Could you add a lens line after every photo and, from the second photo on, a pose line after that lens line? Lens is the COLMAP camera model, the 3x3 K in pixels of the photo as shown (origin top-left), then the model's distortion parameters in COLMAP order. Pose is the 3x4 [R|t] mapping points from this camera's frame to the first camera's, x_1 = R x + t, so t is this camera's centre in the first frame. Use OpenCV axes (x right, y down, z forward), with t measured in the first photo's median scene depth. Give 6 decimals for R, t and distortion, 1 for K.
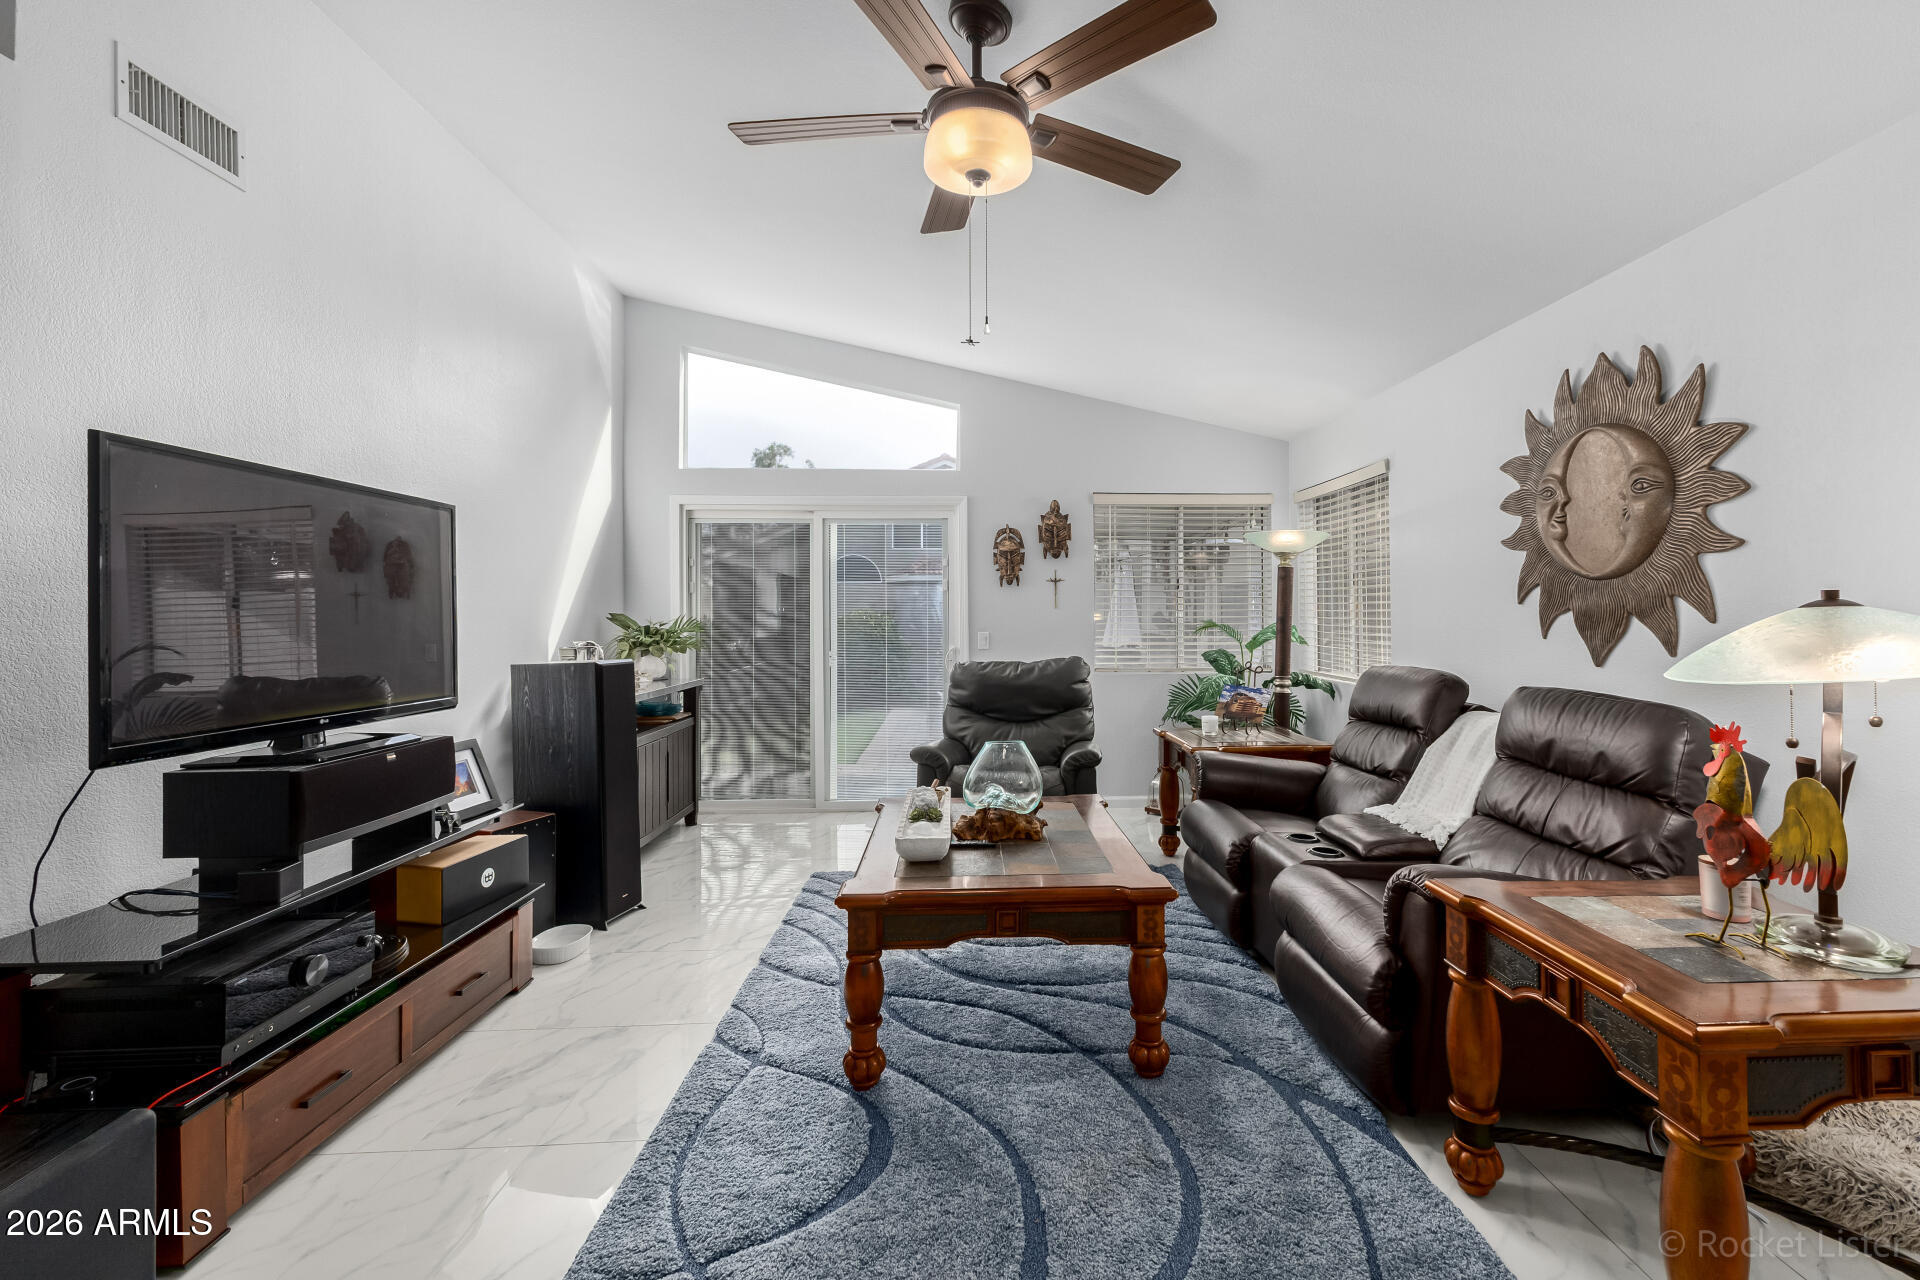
lens RADIAL K [[845.7, 0, 1007.2], [0, 845.7, 601.6], [0, 0, 1]] dist [0.010463, 0.000471]
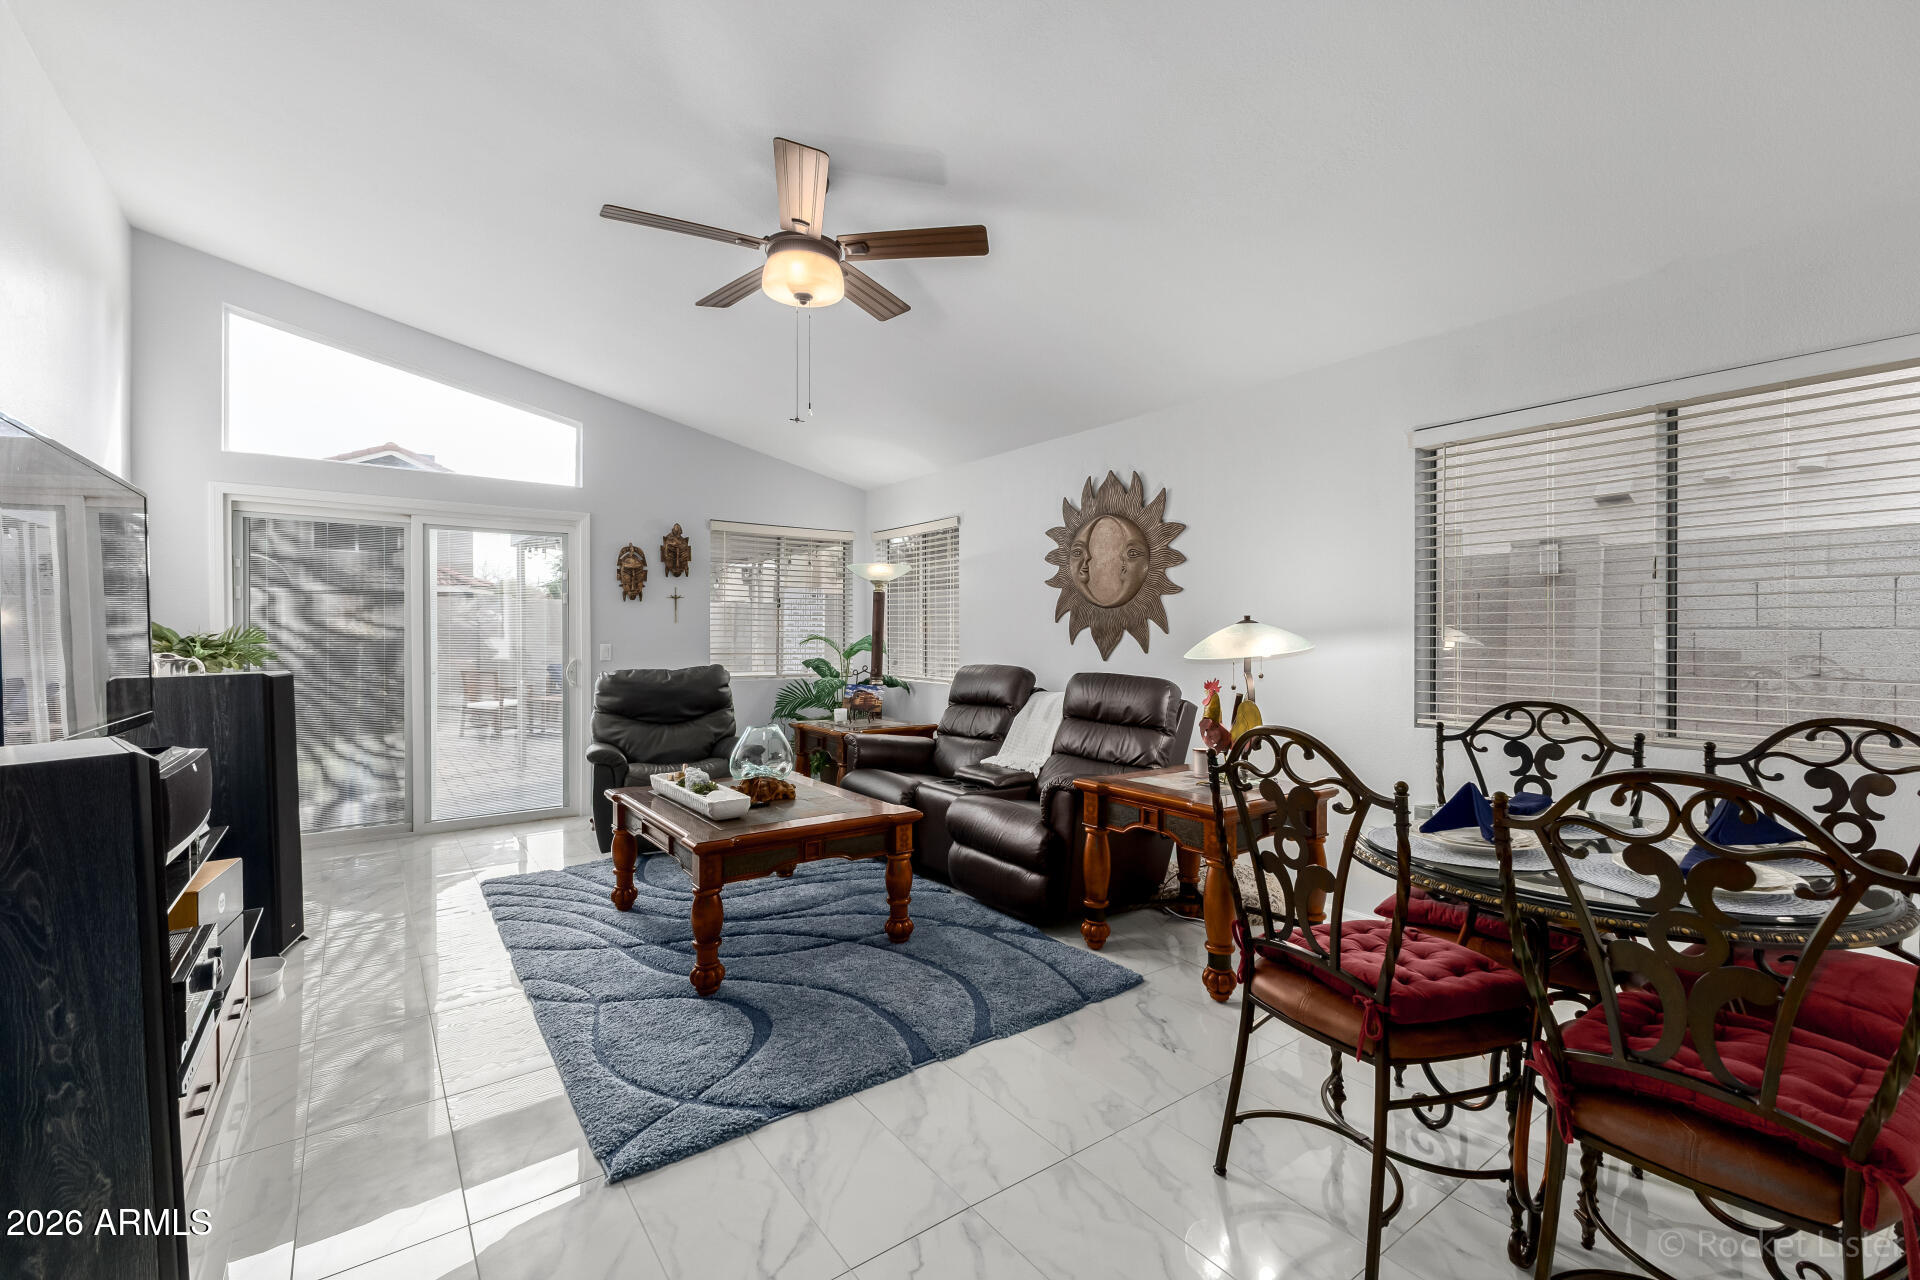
lens RADIAL K [[823.3, 0, 964.7], [0, 823.3, 631.7], [0, 0, 1]] dist [-0.000050, 0.000385]
pose [[0.836601, 0.006765, 0.547771, -0.418171], [-0.014137, 0.999857, 0.009243, 0.009324], [-0.547630, -0.015477, 0.836578, -0.189090]]
